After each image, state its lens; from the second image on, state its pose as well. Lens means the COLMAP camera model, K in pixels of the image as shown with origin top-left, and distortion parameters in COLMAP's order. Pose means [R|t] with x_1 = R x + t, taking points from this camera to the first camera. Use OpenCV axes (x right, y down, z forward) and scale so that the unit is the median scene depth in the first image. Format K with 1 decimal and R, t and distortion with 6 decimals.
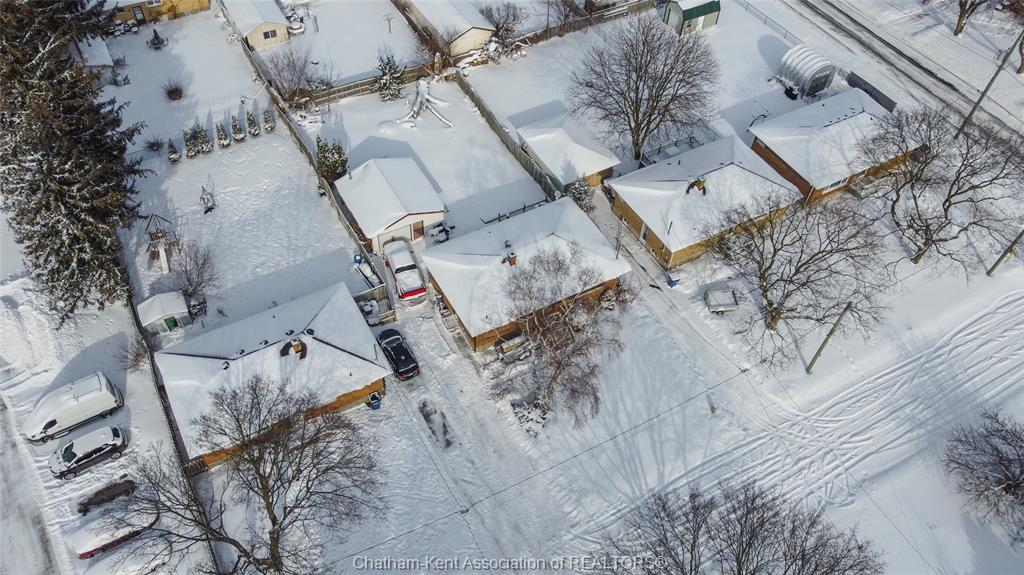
lens RADIAL K [[778.1, 0, 509.8], [0, 778.1, 285.9], [0, 0, 1]] dist [0.000119, -0.003283]
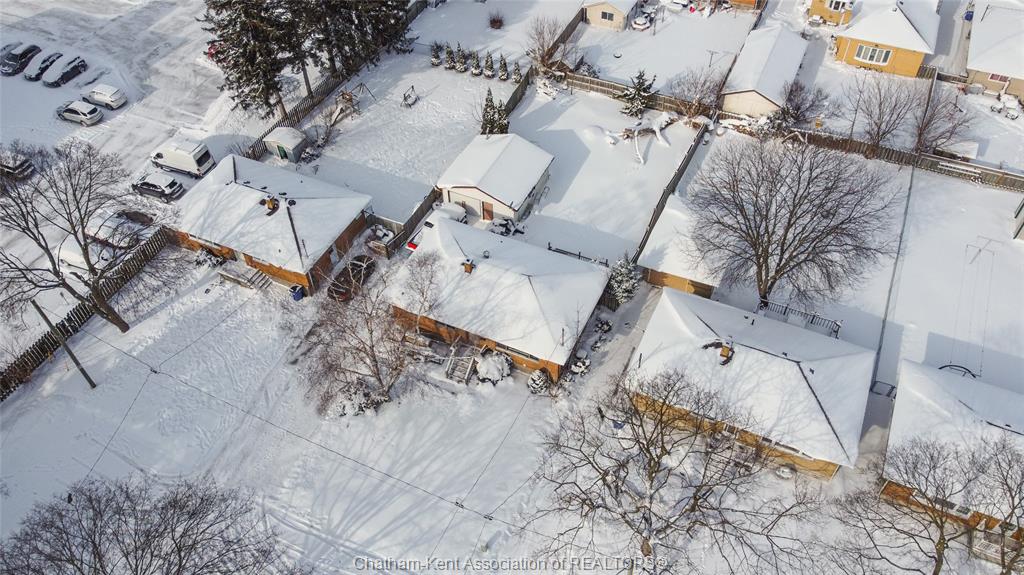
lens RADIAL K [[778.1, 0, 511.7], [0, 778.1, 289.5], [0, 0, 1]] dist [0.000119, -0.003283]
pose [[0.580900, 0.566744, -0.584257, 0.488173], [-0.596915, 0.784604, 0.167600, -0.164676], [0.553396, 0.251392, 0.794075, 0.255487]]
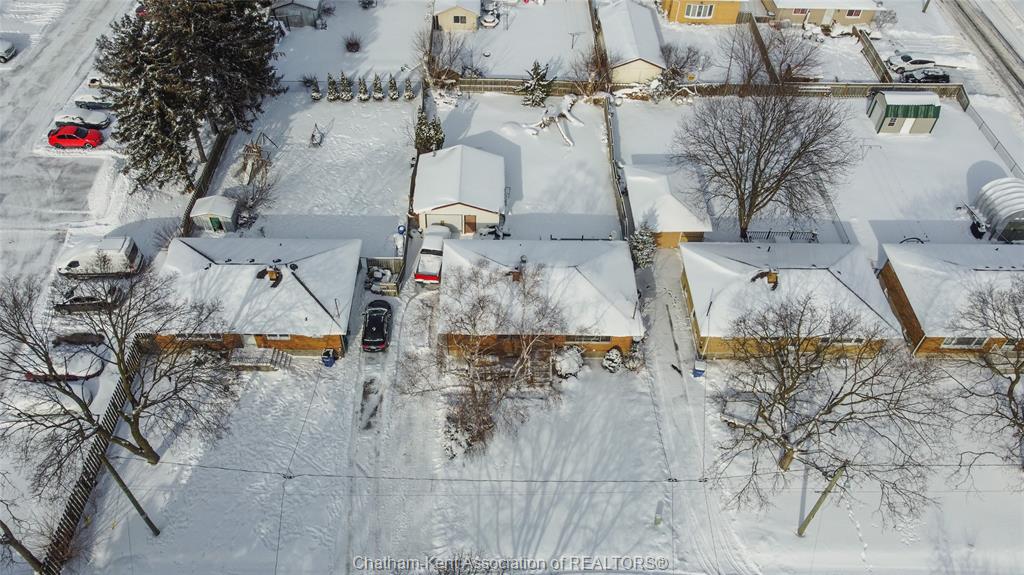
lens RADIAL K [[778.1, 0, 510.9], [0, 778.1, 288.7], [0, 0, 1]] dist [0.000119, -0.003283]
pose [[0.878172, 0.341621, -0.334827, 0.261396], [-0.365000, 0.930978, -0.007438, -0.007831], [0.309175, 0.128743, 0.942250, 0.107229]]
